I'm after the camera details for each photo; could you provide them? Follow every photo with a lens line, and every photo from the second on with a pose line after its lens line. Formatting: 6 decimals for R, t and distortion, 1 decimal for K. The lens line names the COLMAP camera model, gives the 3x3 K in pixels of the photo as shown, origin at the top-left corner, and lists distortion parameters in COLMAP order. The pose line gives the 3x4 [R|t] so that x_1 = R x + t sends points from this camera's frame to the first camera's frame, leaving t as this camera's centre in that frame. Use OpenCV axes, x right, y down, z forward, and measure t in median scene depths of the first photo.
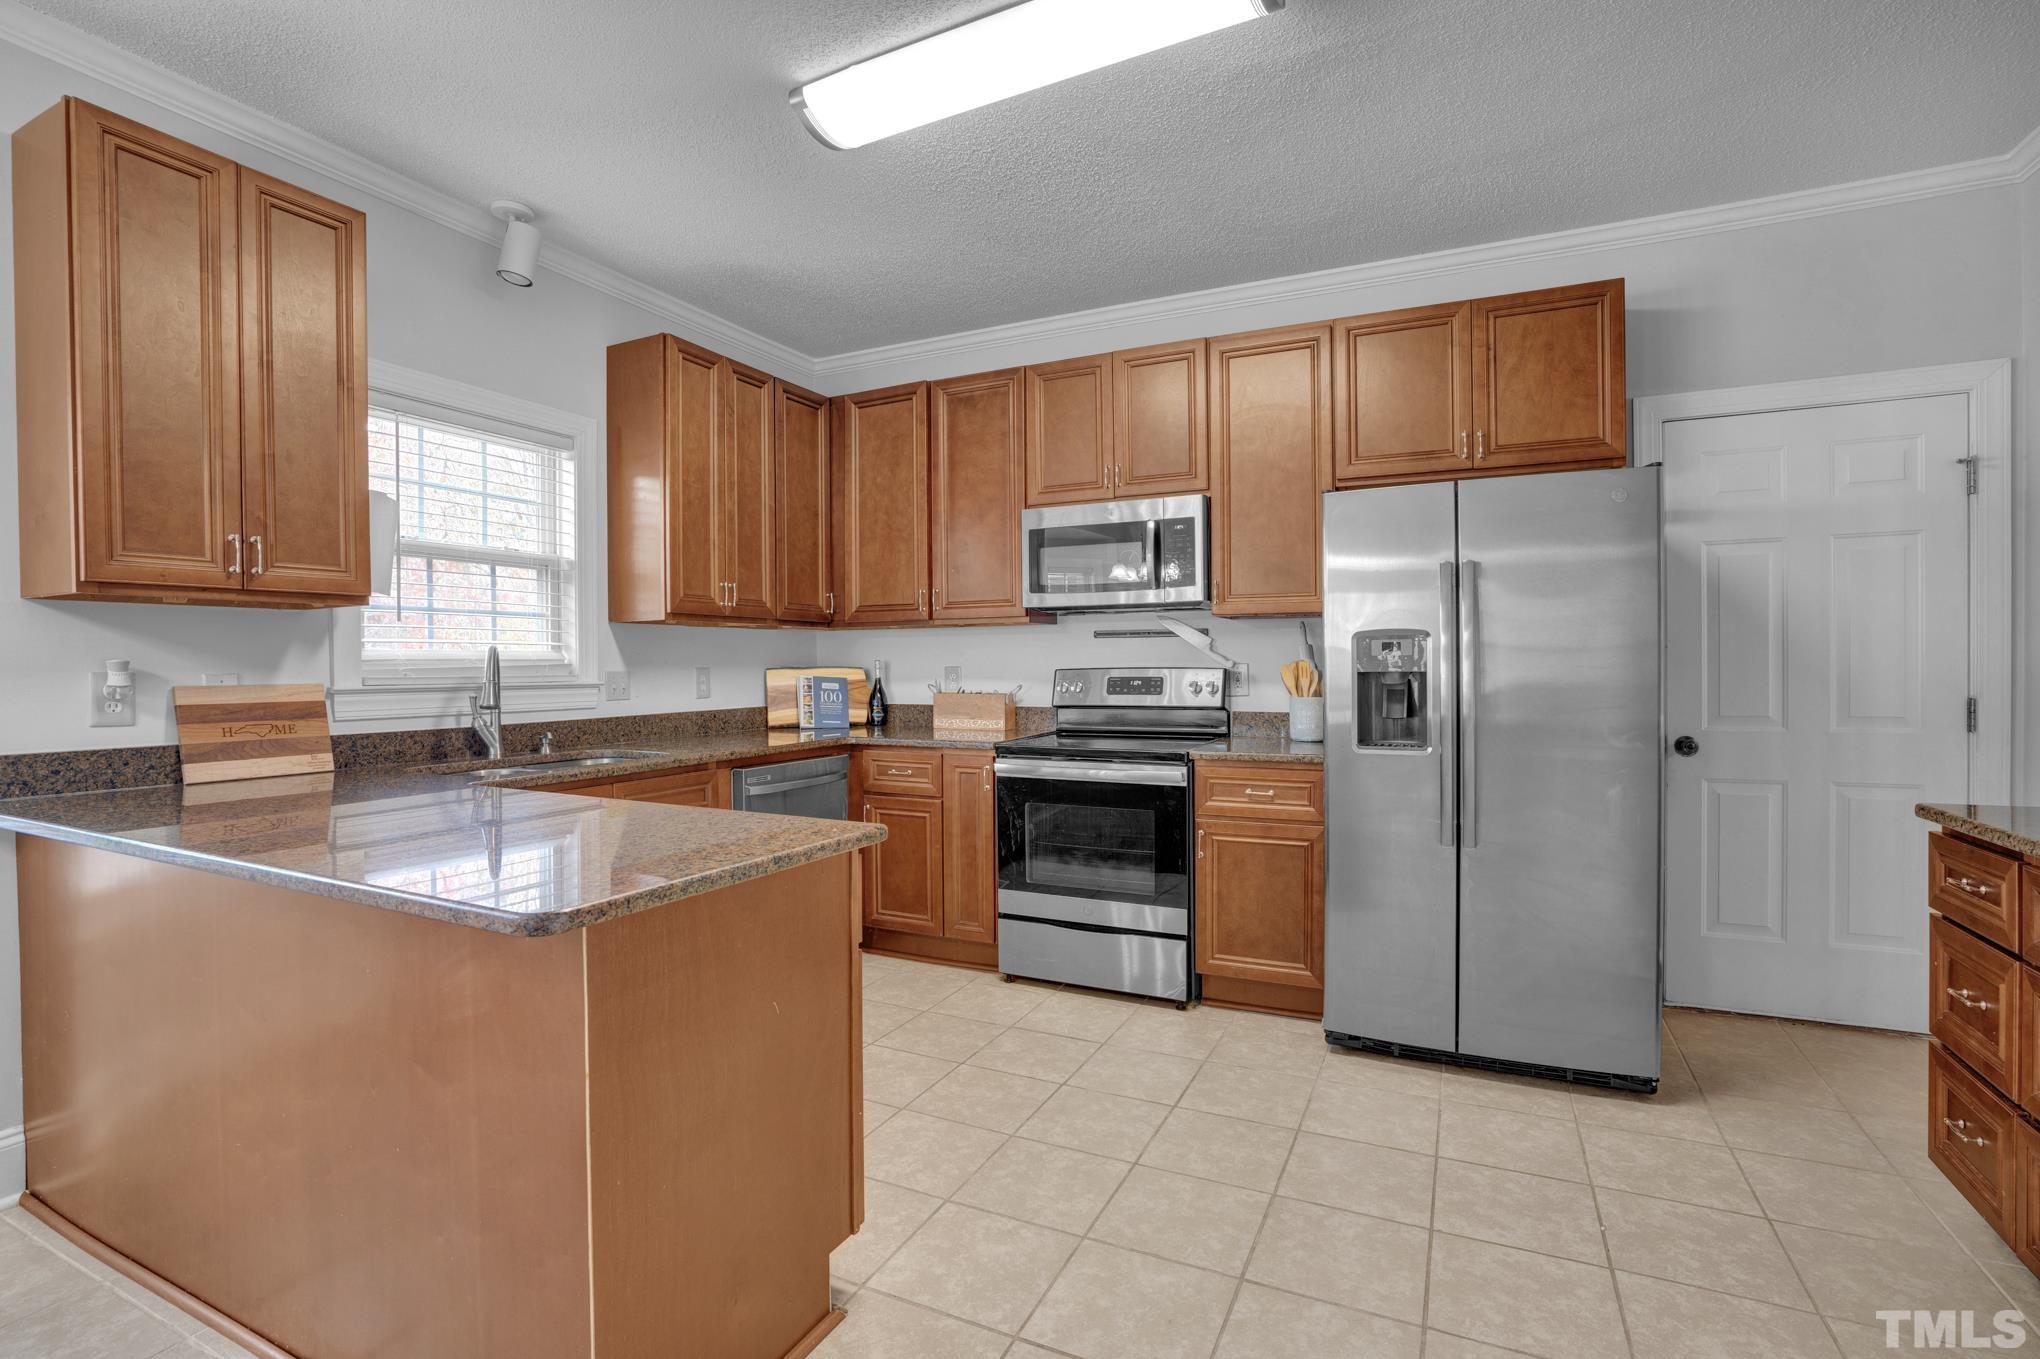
lens RADIAL K [[943.8, 0, 1013.8], [0, 943.8, 680.3], [0, 0, 1]] dist [-0.058723, 0.023093]
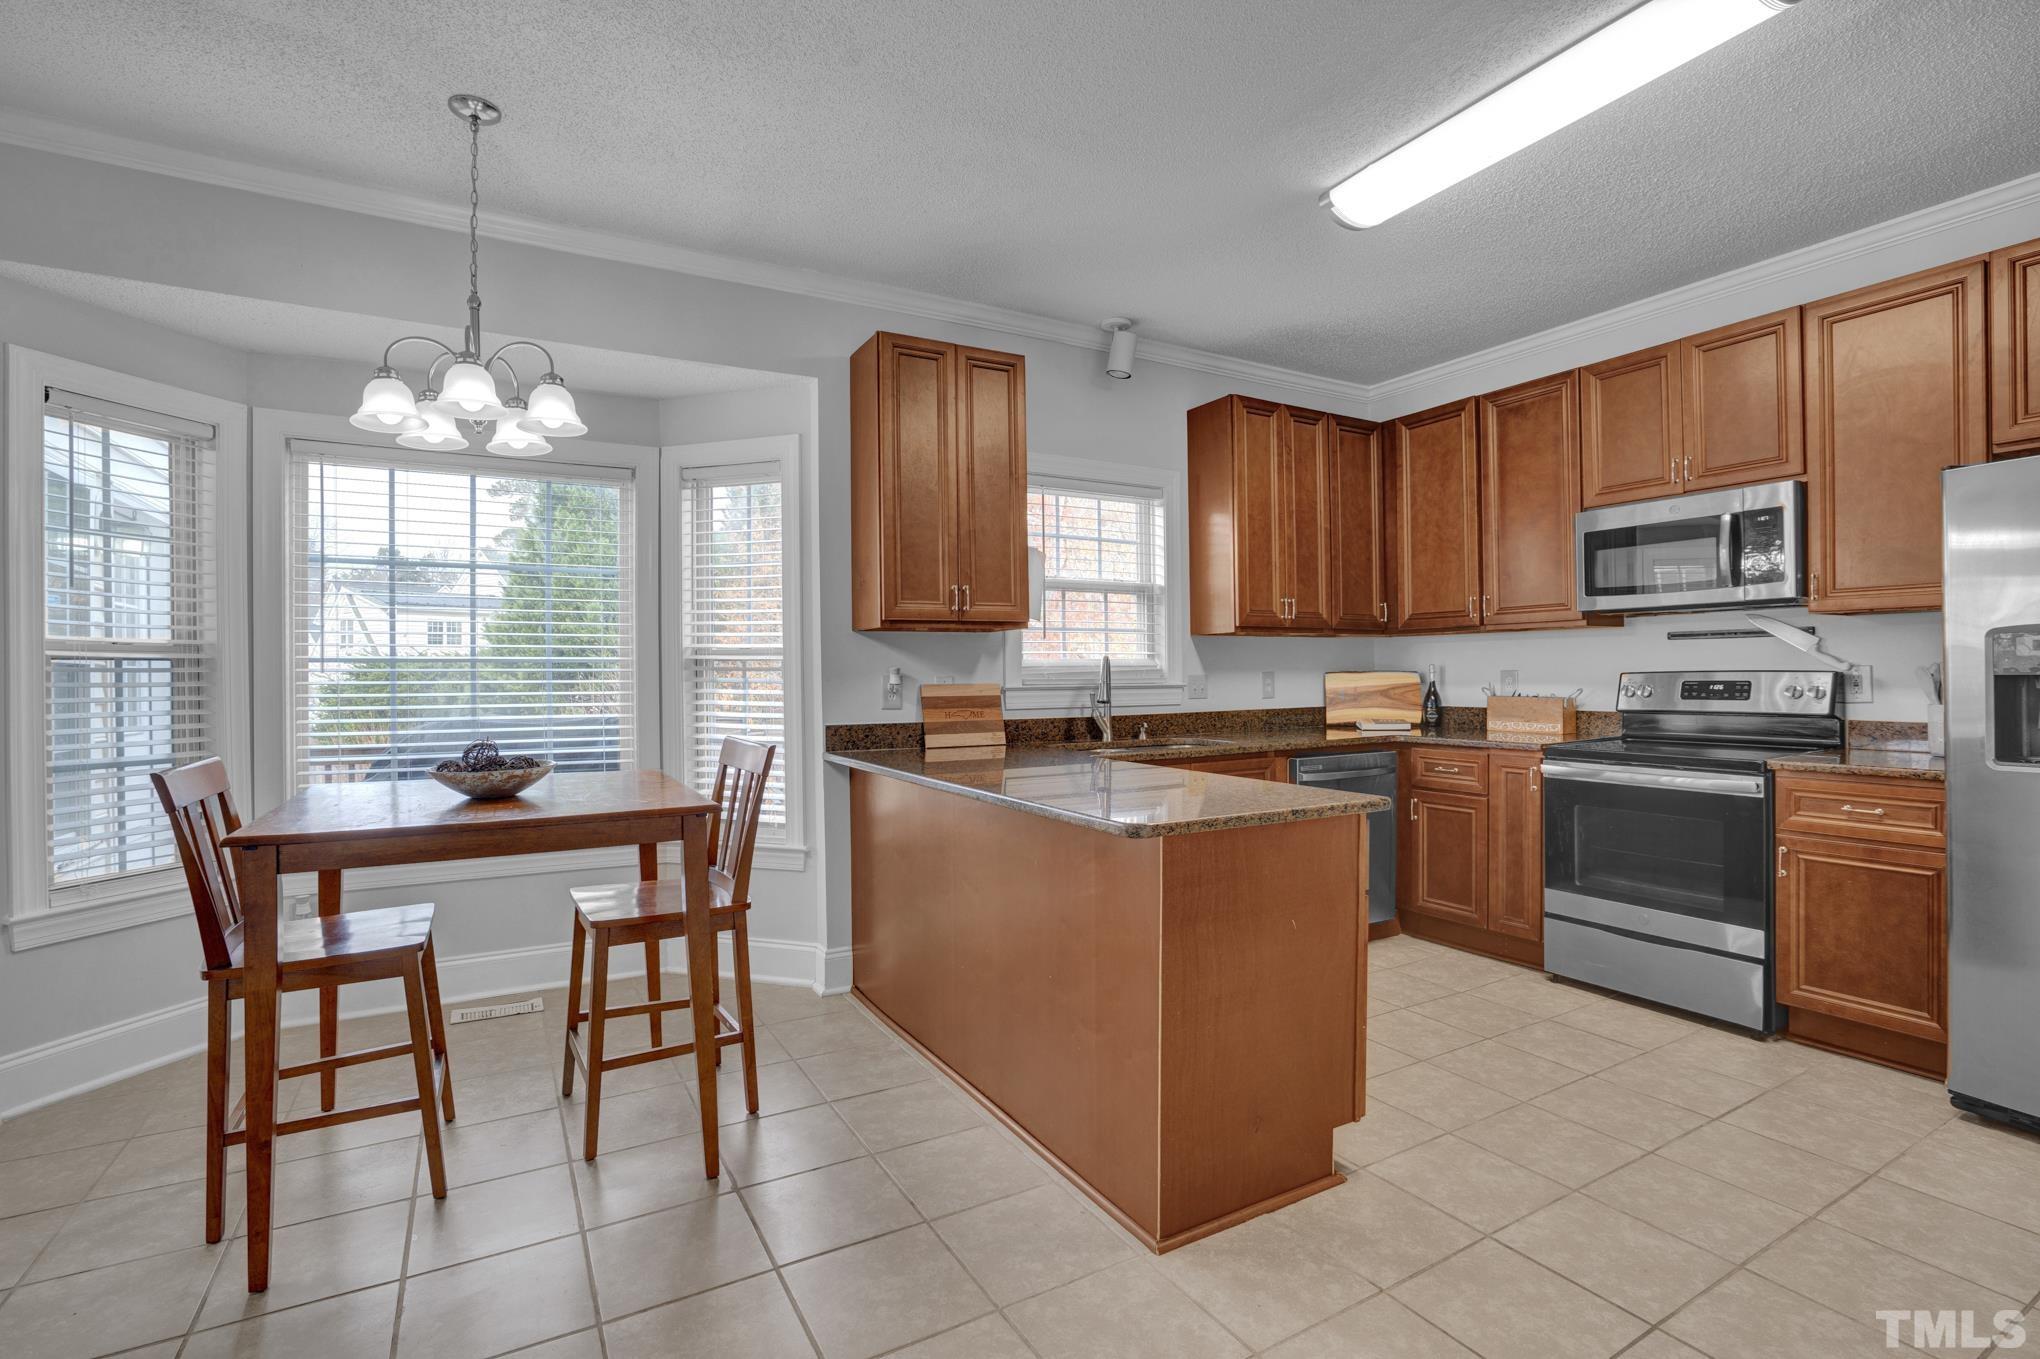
lens RADIAL K [[943.8, 0, 1013.8], [0, 943.8, 680.3], [0, 0, 1]] dist [-0.058723, 0.023093]
pose [[0.822505, 0.002253, -0.568754, 0.093192], [-0.004991, 0.999982, -0.003256, 0.003043], [0.568736, 0.005516, 0.822502, -0.175987]]
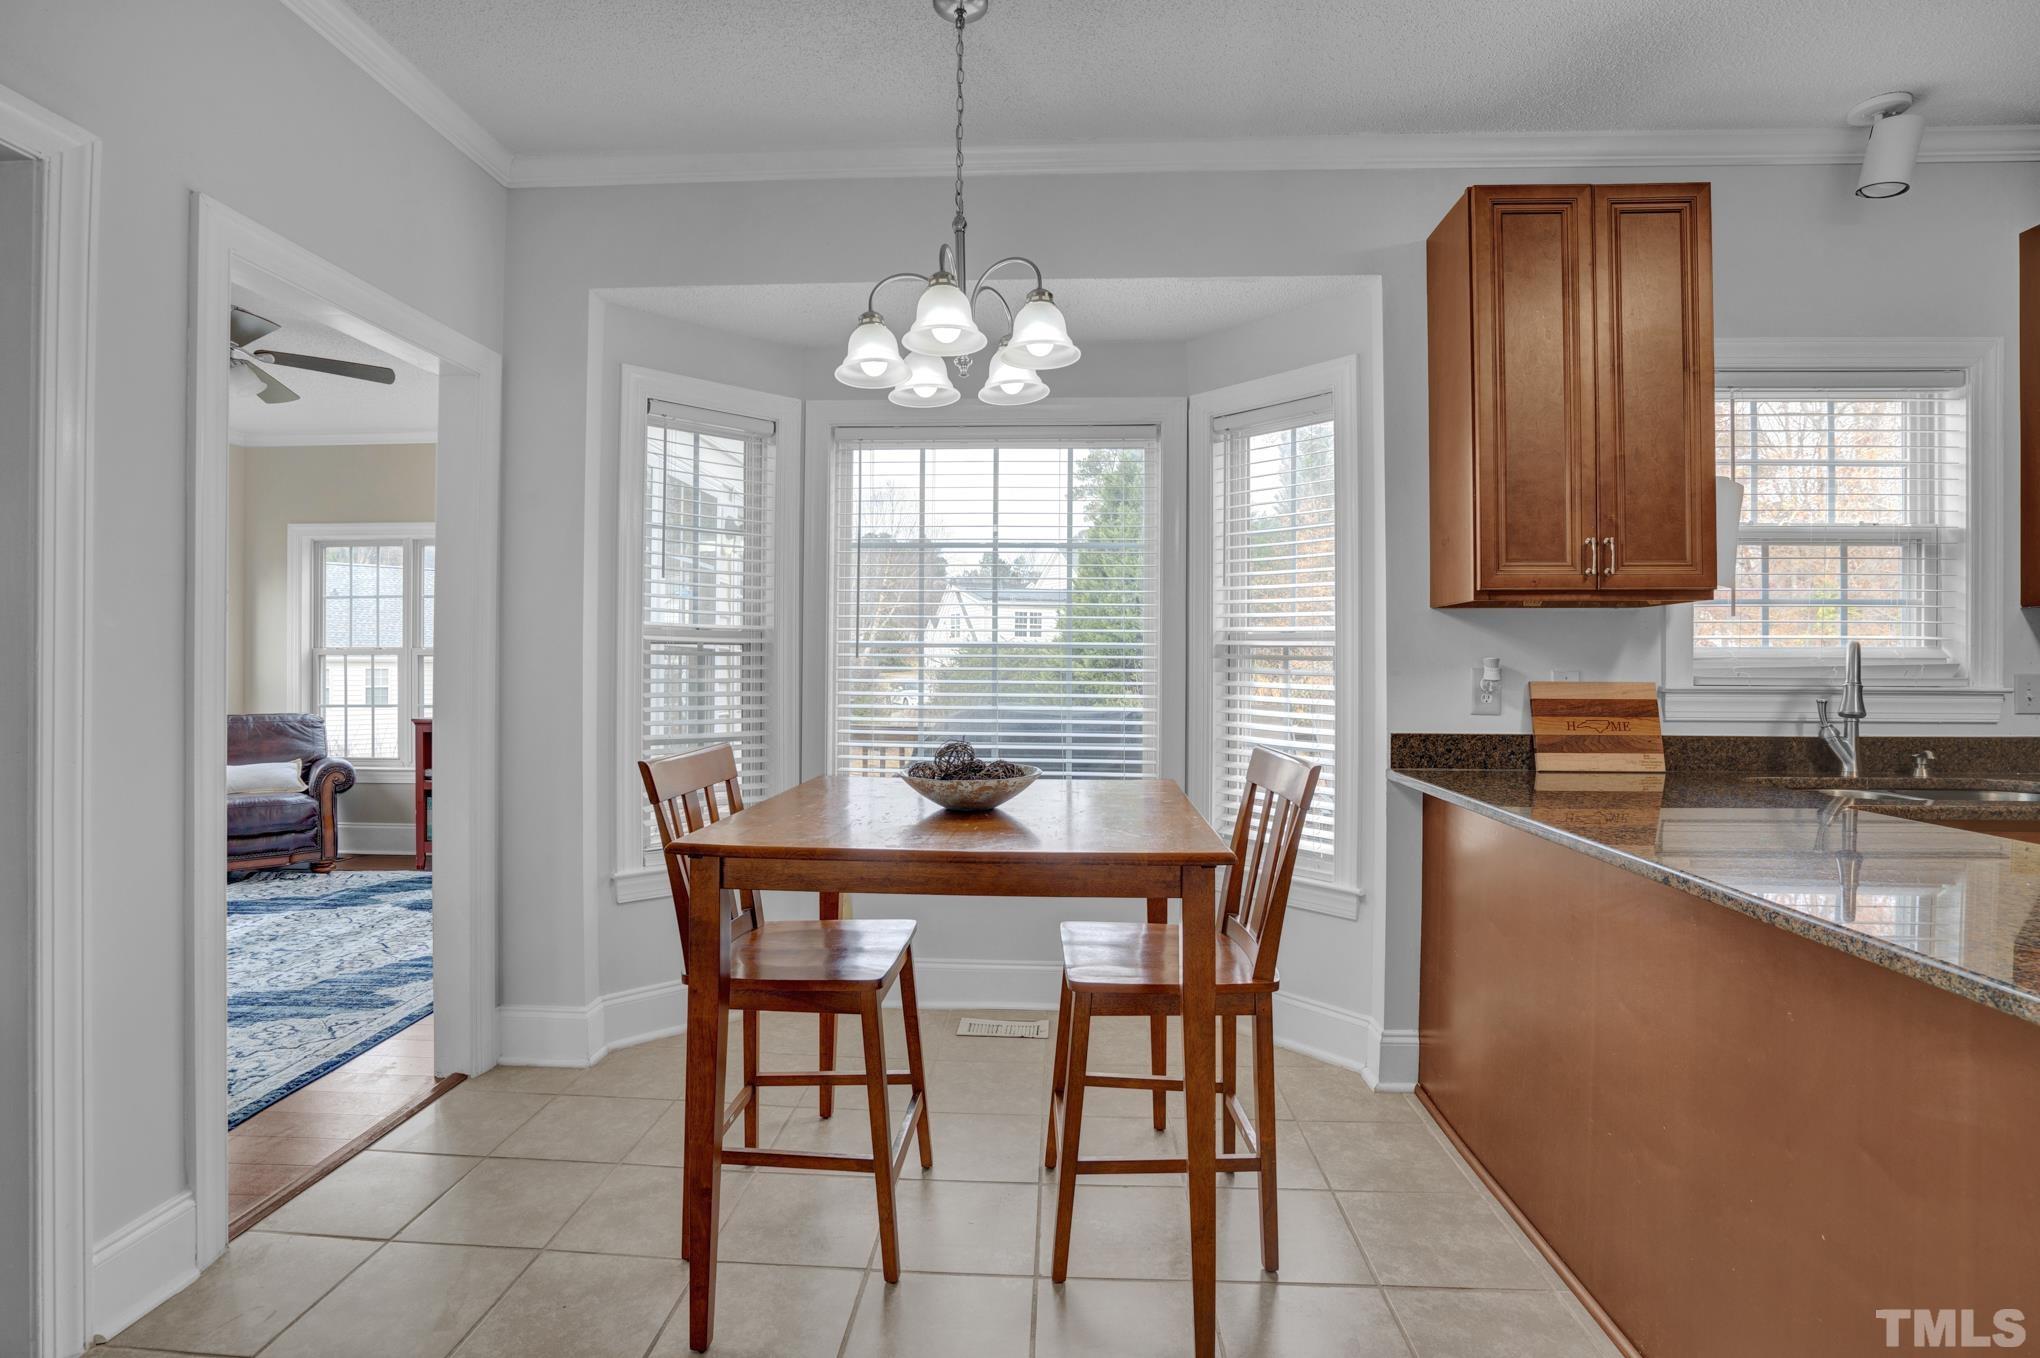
lens RADIAL K [[949.3, 0, 1011.8], [0, 949.3, 669.9], [0, 0, 1]] dist [-0.062858, 0.023580]
pose [[0.382055, 0.012257, -0.924058, -0.088982], [-0.020741, 0.999774, 0.004686, 0.000076], [0.923907, 0.017376, 0.382223, -0.010351]]
